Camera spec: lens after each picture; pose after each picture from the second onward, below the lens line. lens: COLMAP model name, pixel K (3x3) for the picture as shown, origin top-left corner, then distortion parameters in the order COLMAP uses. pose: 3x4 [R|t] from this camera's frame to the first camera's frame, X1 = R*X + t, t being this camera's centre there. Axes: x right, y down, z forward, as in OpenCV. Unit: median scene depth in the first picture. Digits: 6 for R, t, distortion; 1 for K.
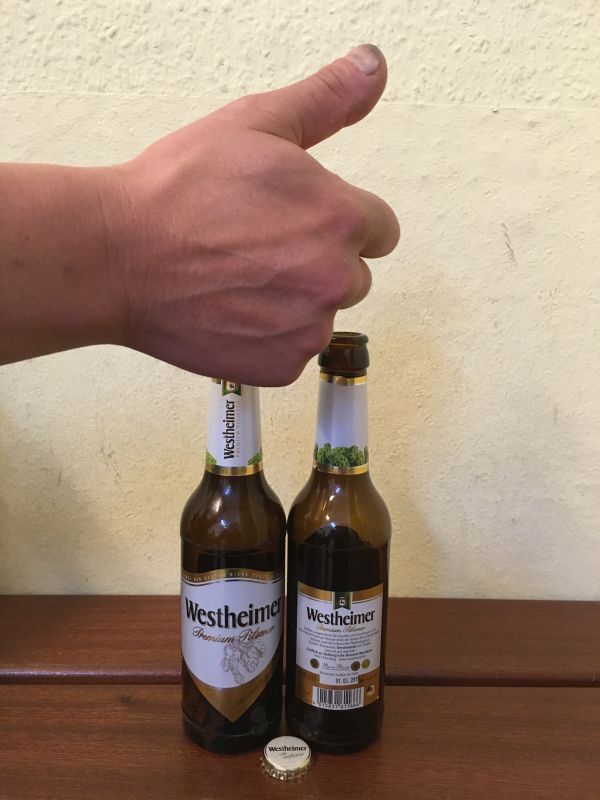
lens RADIAL K [[726.8, 0, 304.8], [0, 726.8, 402.5], [0, 0, 1]] dist [0.094055, -0.133642]
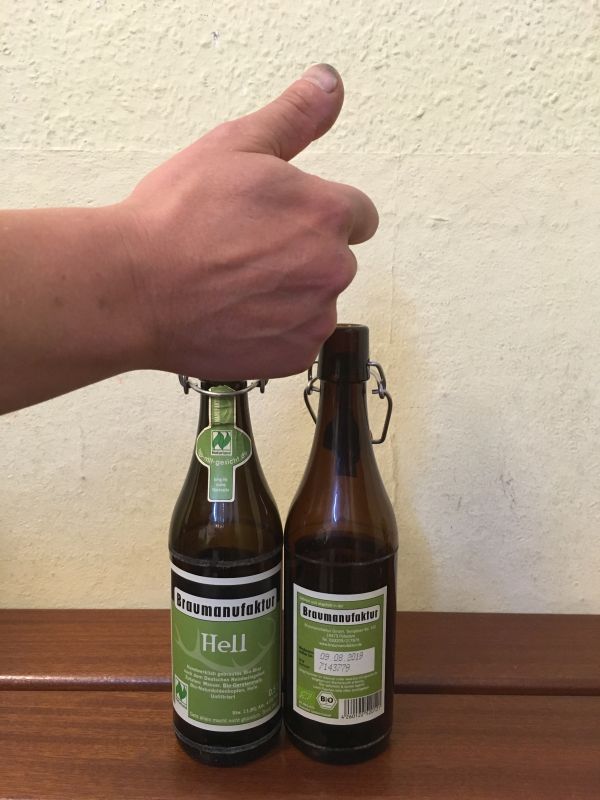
lens RADIAL K [[730.2, 0, 280.8], [0, 730.2, 388.3], [0, 0, 1]] dist [0.081310, -0.111966]
pose [[0.999752, -0.007269, -0.021059, -0.583118], [0.006761, 0.999686, -0.024114, -0.042271], [0.021228, 0.023966, 0.999487, -0.087896]]
